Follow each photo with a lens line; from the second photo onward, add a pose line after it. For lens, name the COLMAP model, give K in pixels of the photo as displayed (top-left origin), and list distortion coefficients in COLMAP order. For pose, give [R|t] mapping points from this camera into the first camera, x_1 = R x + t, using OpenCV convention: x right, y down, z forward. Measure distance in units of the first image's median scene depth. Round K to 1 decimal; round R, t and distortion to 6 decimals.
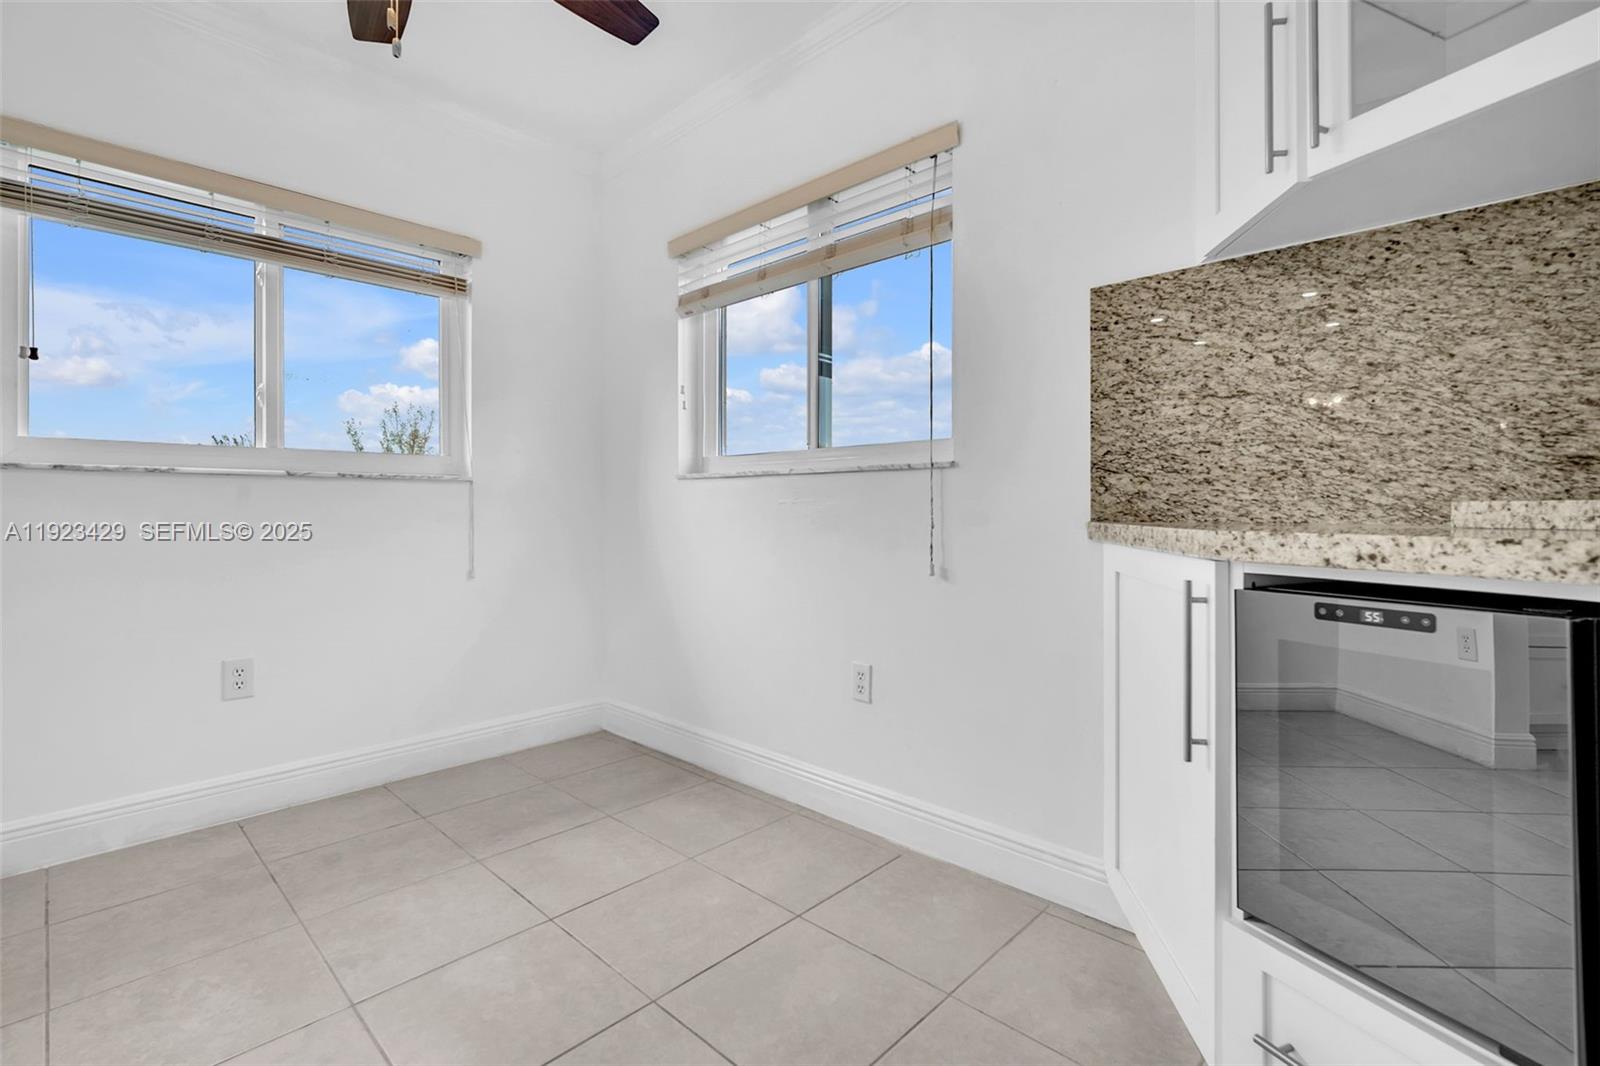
lens RADIAL K [[727.4, 0, 805.5], [0, 727.4, 522.3], [0, 0, 1]] dist [-0.007512, 0.003325]
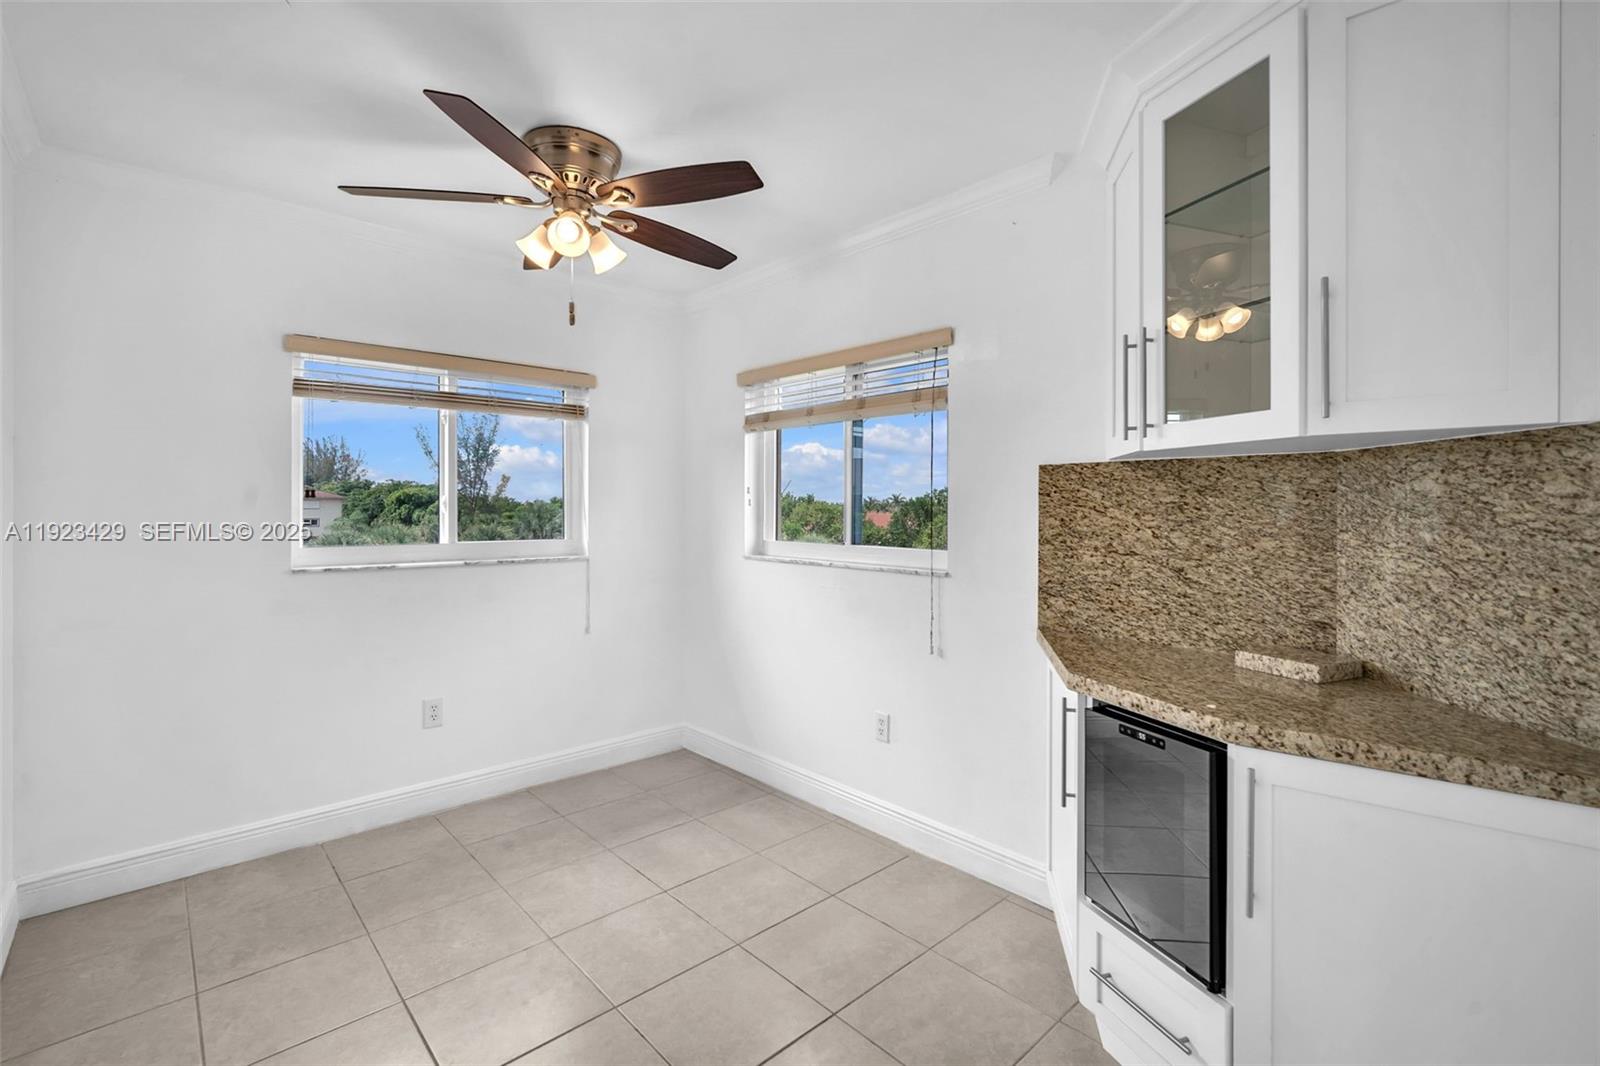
lens RADIAL K [[727.4, 0, 804.3], [0, 727.4, 519.5], [0, 0, 1]] dist [-0.007512, 0.003325]
pose [[0.997726, 0.003979, -0.067287, 0.028700], [-0.003747, 0.999987, 0.003574, -0.219443], [0.067300, -0.003314, 0.997727, -0.460656]]
